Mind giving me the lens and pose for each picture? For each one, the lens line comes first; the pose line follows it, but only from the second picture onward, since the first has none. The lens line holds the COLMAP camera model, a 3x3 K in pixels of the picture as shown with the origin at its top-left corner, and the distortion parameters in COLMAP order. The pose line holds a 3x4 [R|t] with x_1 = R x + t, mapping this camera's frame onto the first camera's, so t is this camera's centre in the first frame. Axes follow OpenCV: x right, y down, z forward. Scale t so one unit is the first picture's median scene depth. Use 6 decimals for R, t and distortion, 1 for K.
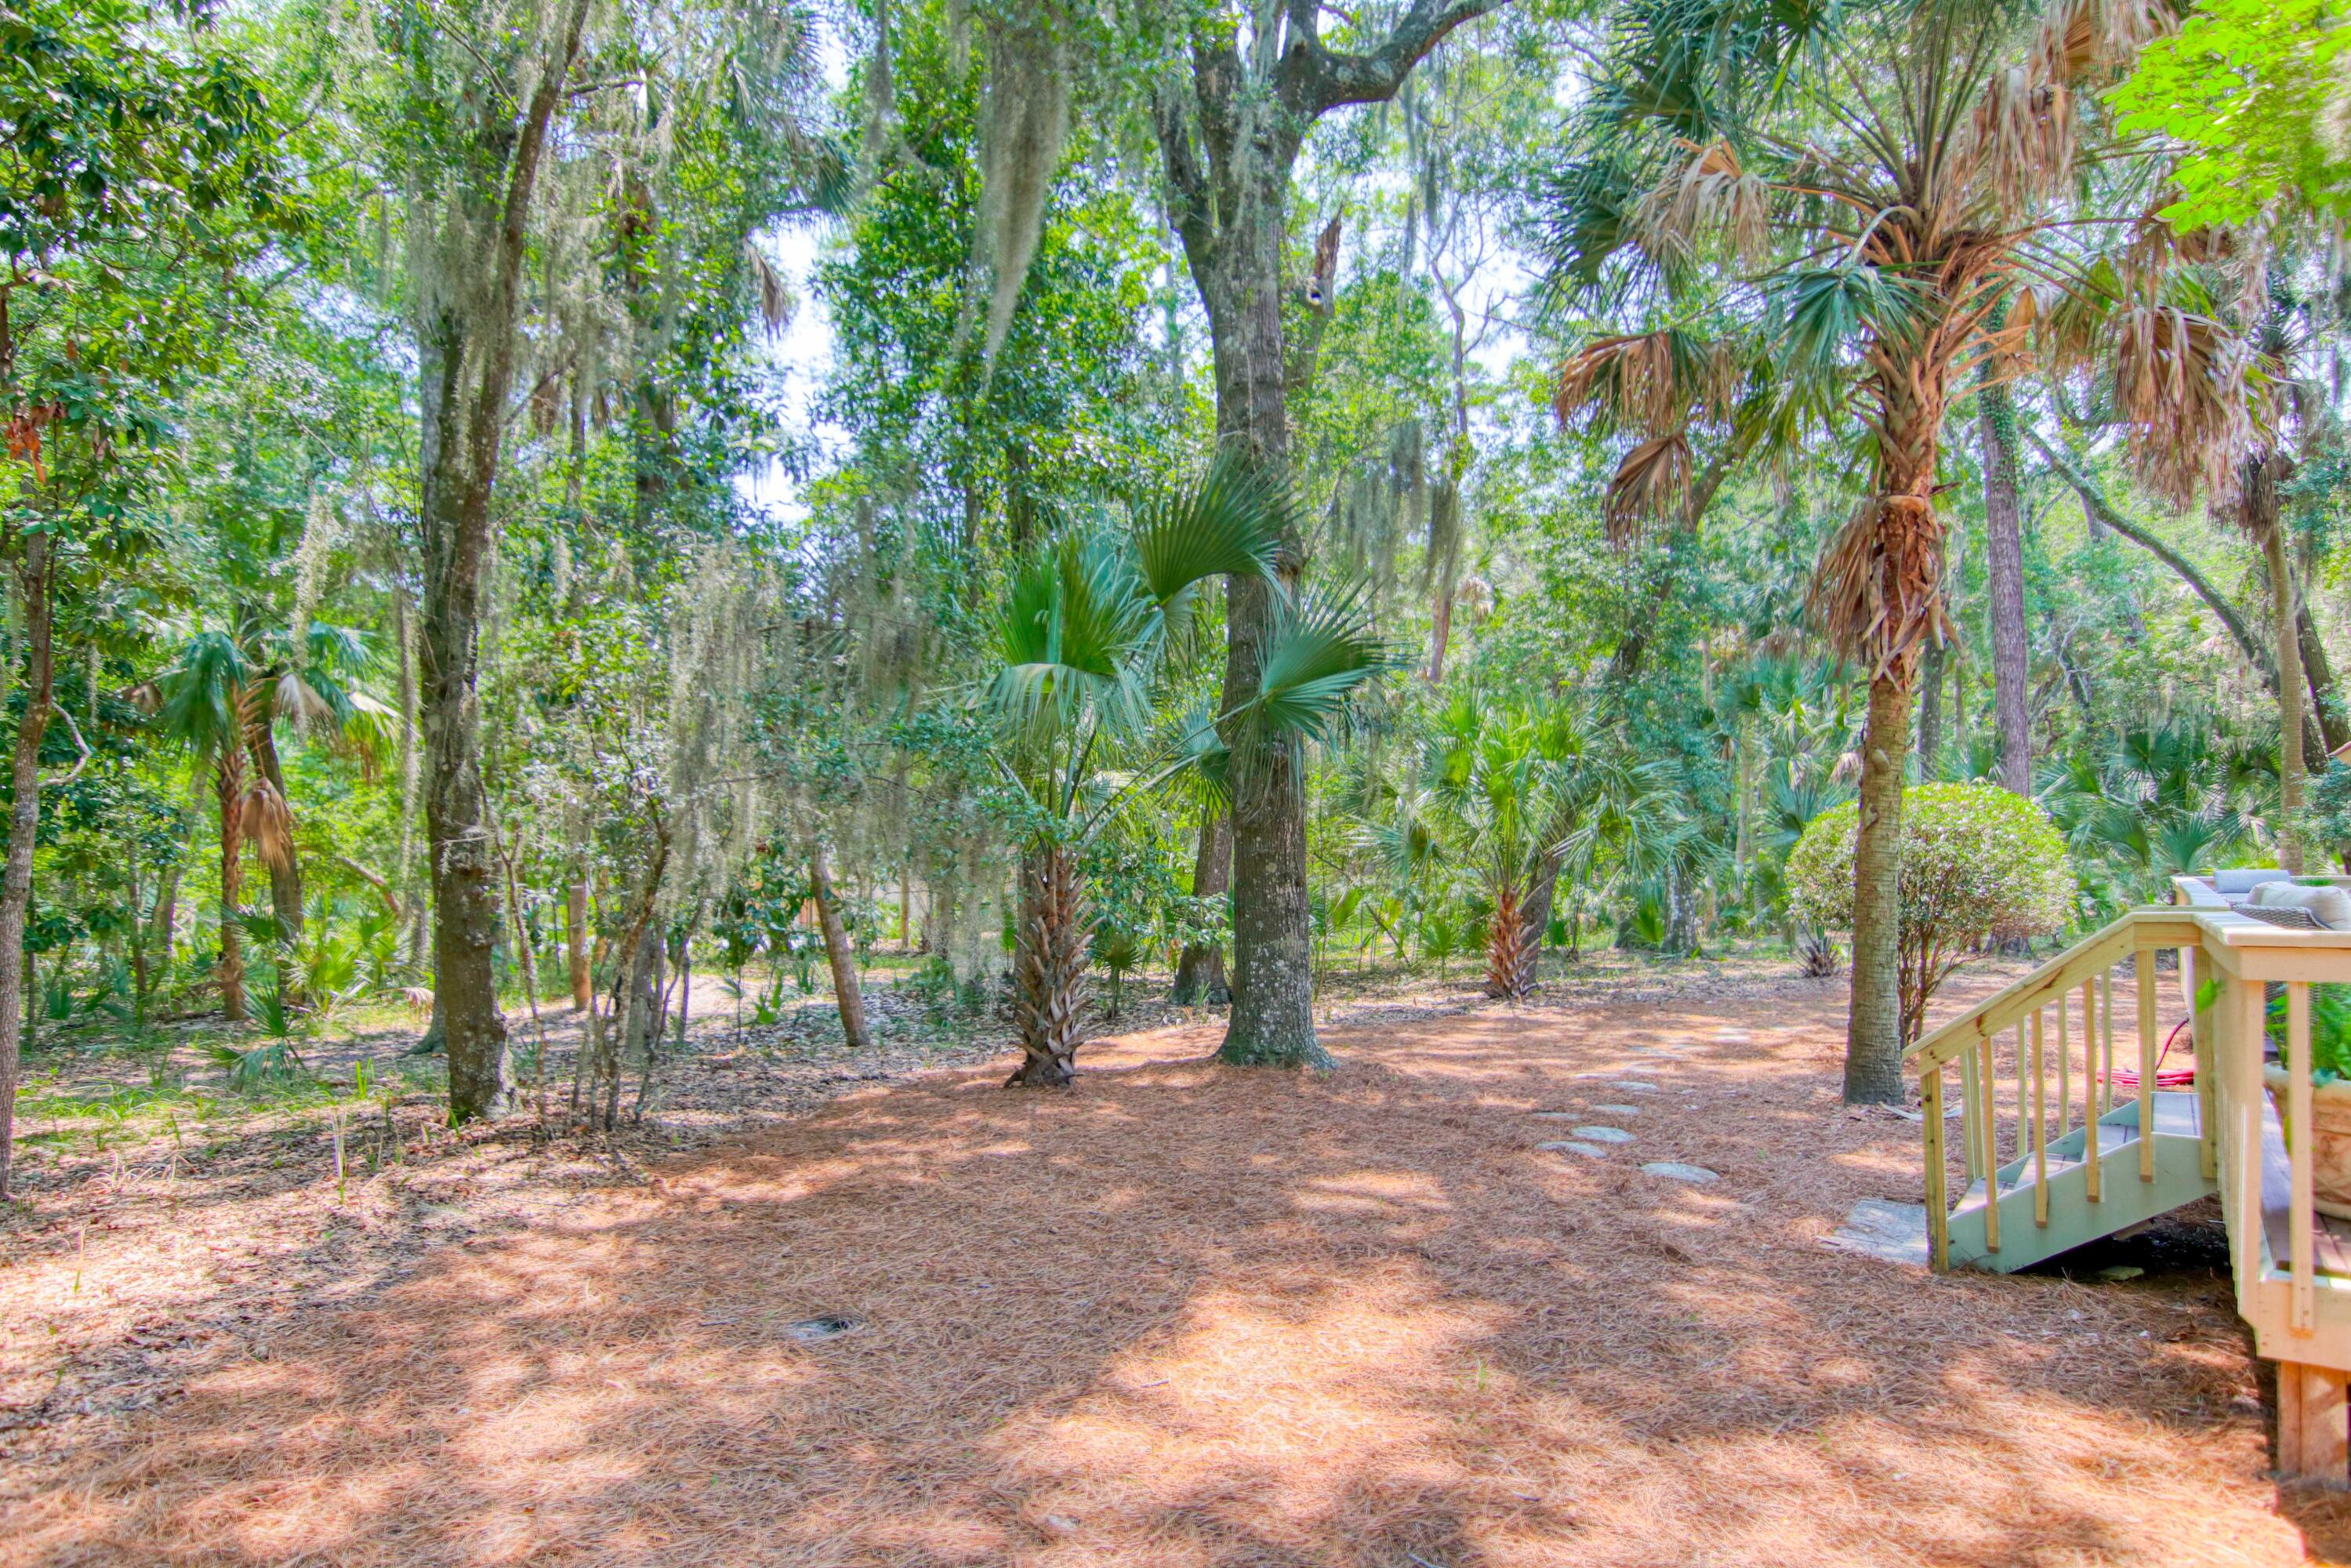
lens RADIAL K [[1236.9, 0, 1153.1], [0, 1236.9, 865.7], [0, 0, 1]] dist [-0.007962, -0.002658]
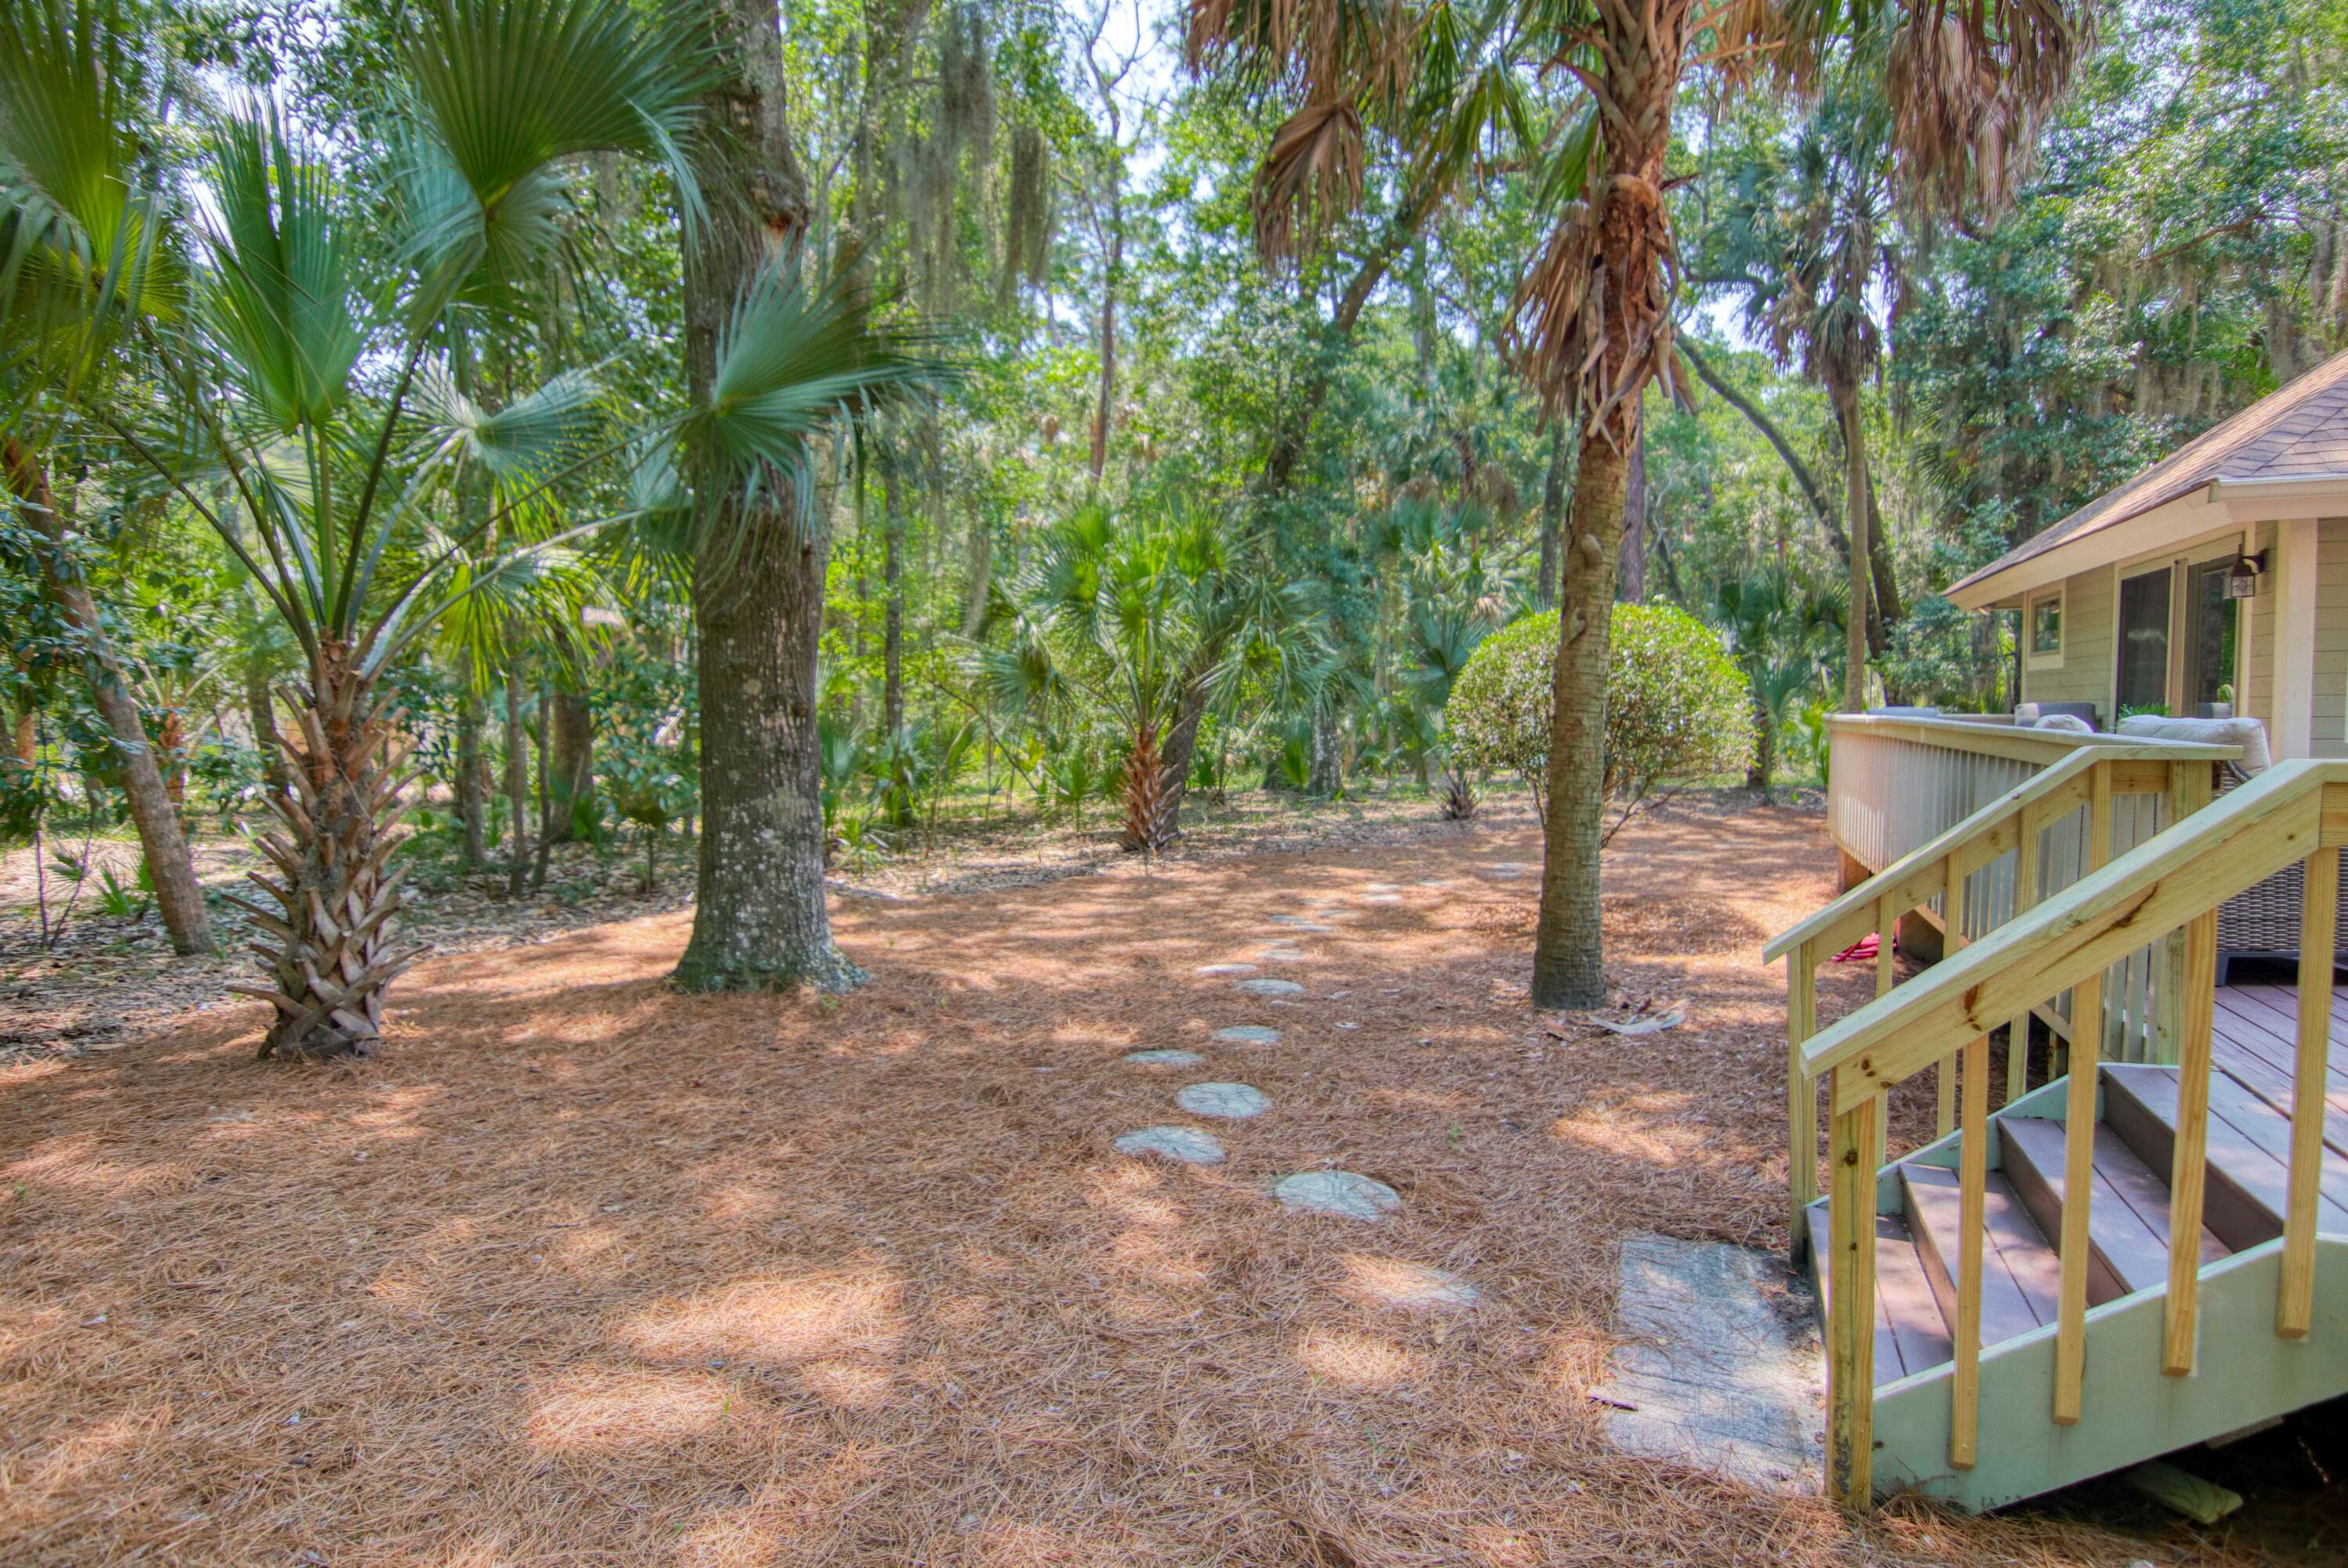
lens RADIAL K [[1235.2, 0, 1170.0], [0, 1235.2, 775.1], [0, 0, 1]] dist [-0.007962, -0.002658]
pose [[0.960849, -0.006392, 0.276998, 0.063860], [-0.009154, 0.998456, 0.054793, 0.005188], [-0.276920, -0.055184, 0.959307, 0.159388]]
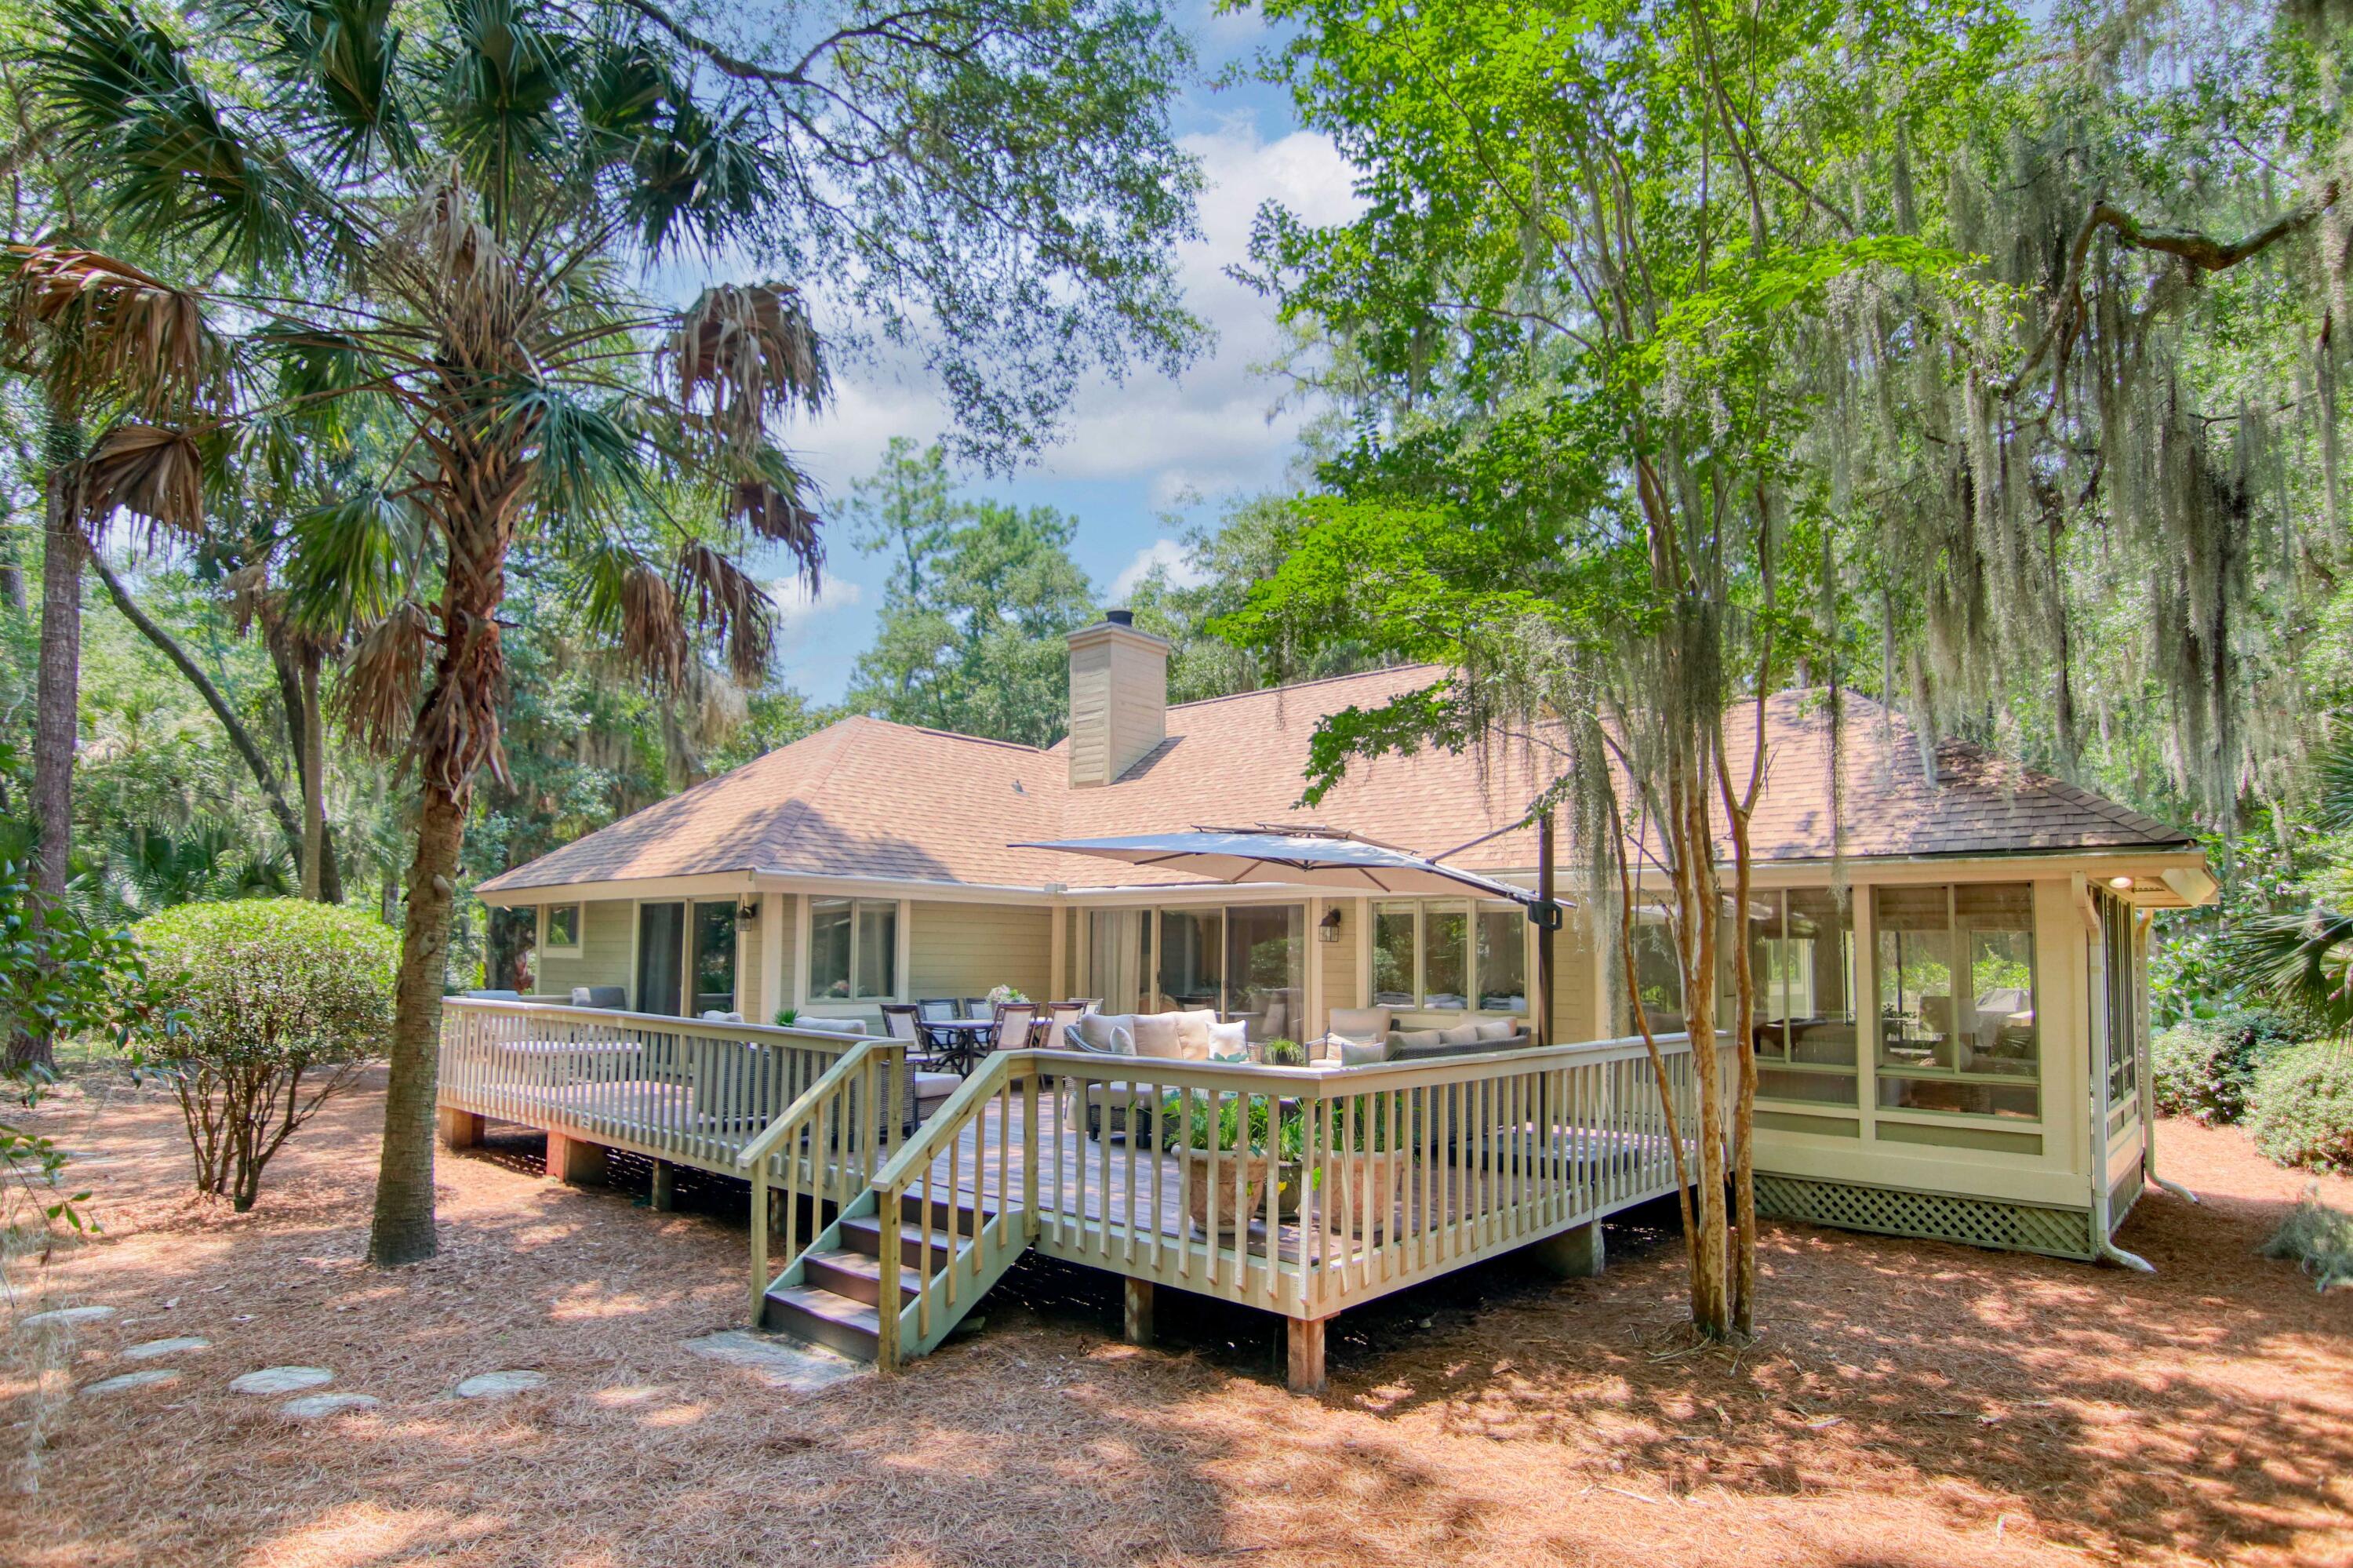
lens RADIAL K [[1238.0, 0, 1177.4], [0, 1238.0, 785.4], [0, 0, 1]] dist [-0.007962, -0.002658]
pose [[0.049895, 0.153016, 0.986963, -0.153442], [-0.018525, 0.988166, -0.152266, -0.012546], [-0.998583, -0.010686, 0.052140, 0.171580]]
